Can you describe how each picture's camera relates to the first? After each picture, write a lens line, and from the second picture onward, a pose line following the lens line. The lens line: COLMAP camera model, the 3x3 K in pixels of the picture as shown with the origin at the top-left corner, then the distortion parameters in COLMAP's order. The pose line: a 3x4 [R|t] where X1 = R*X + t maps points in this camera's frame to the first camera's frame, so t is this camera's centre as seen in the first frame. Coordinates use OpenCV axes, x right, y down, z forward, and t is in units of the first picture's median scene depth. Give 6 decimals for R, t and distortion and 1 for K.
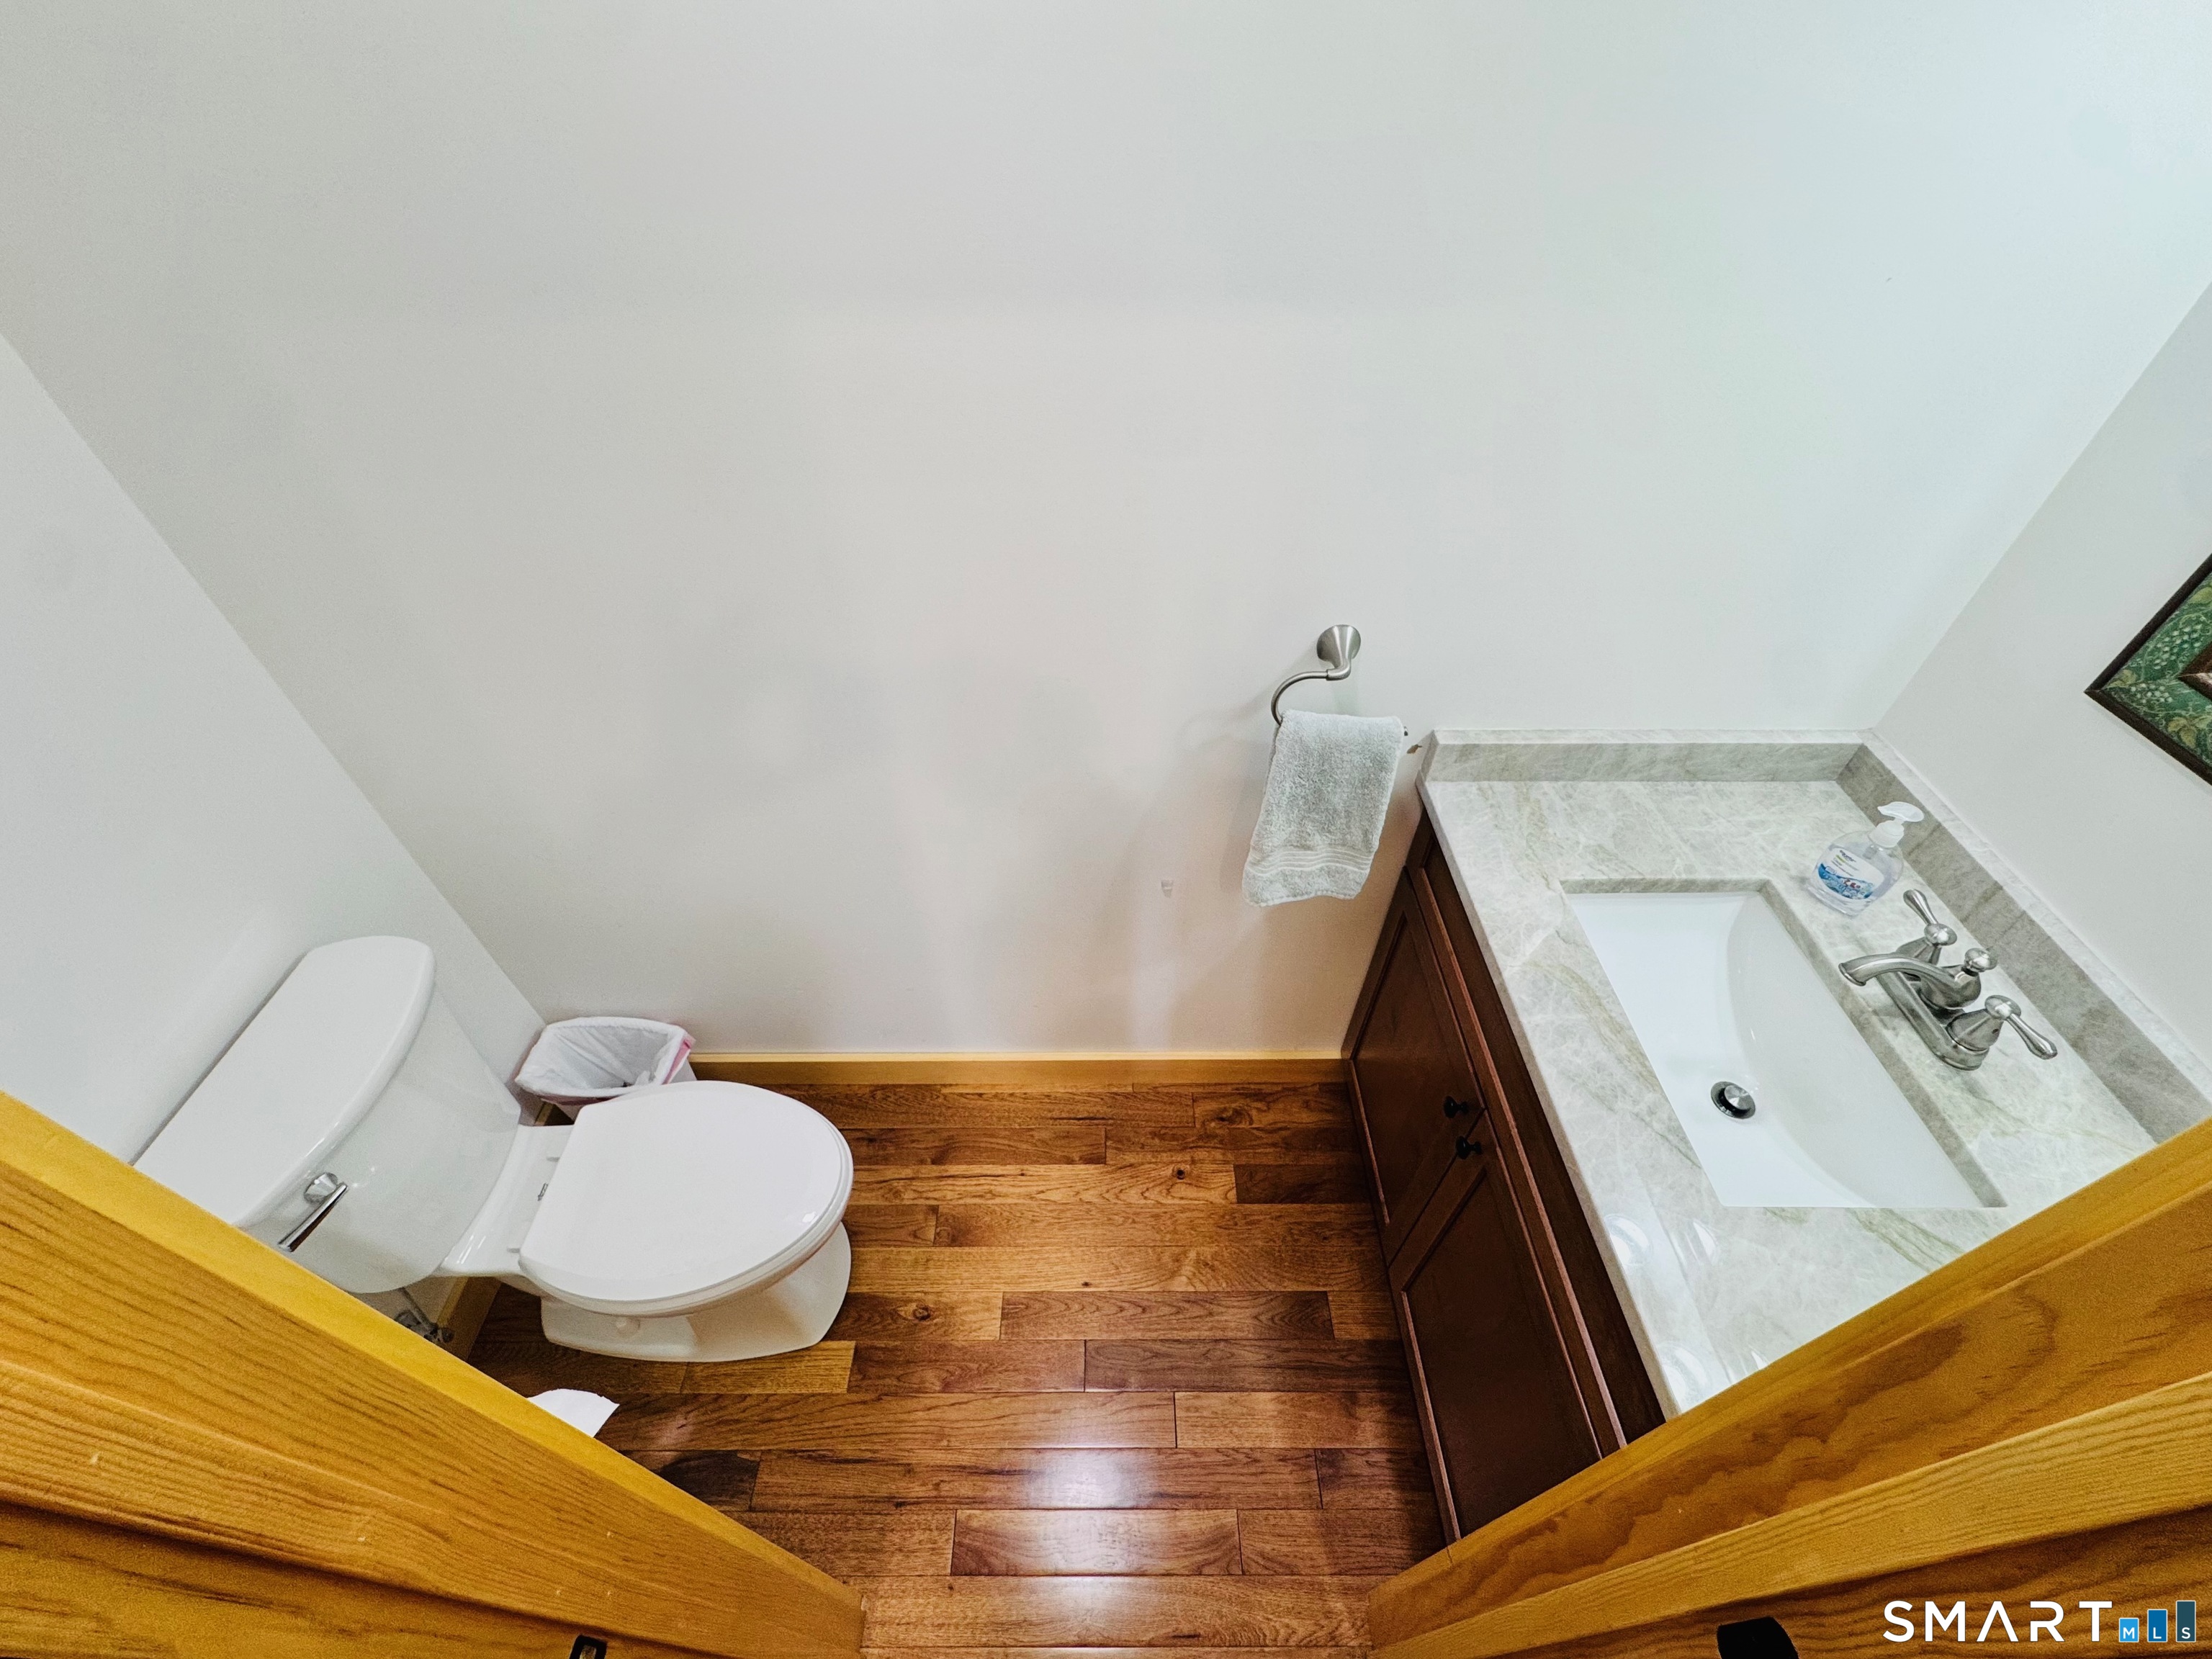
lens RADIAL K [[883.7, 0, 1106.0], [0, 883.7, 829.5], [0, 0, 1]] dist [-0.004620, 0.000646]
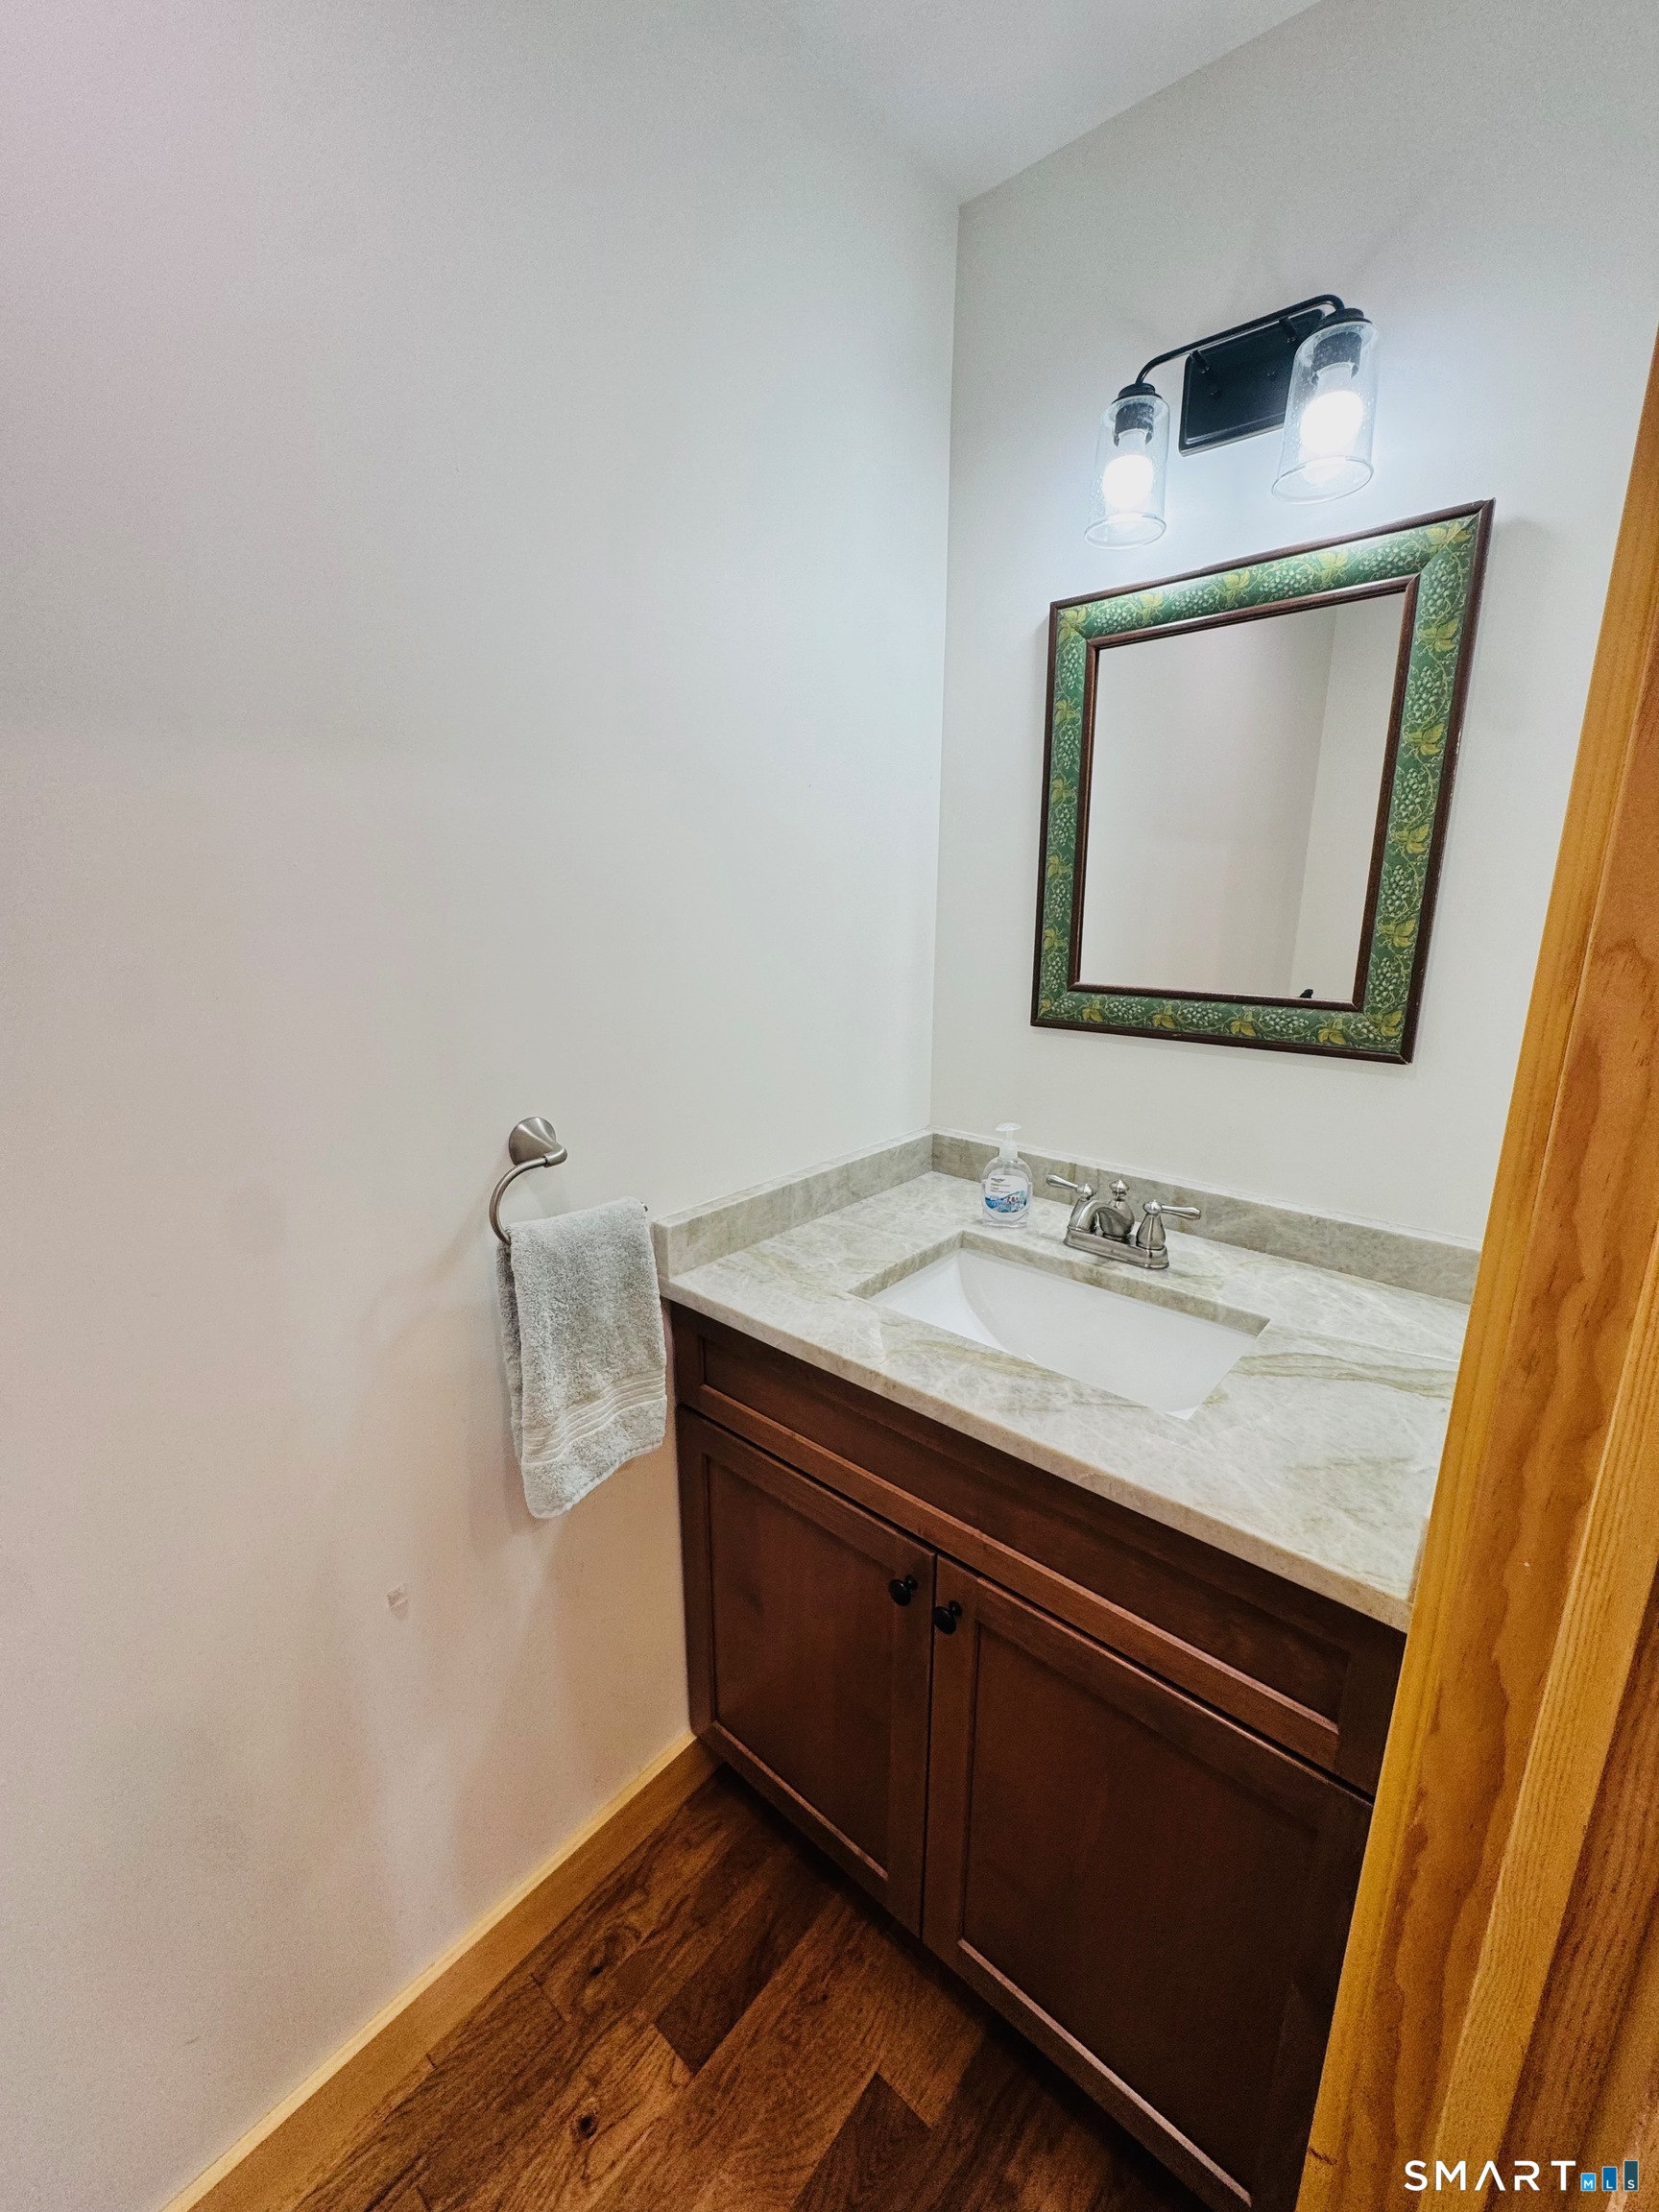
lens RADIAL K [[883.7, 0, 827.9], [0, 883.7, 1103.2], [0, 0, 1]] dist [-0.004620, 0.000646]
pose [[0.657318, -0.179022, 0.732041, -0.156259], [0.524454, 0.806229, -0.273756, 0.134015], [-0.541184, 0.563867, 0.623838, 0.267654]]
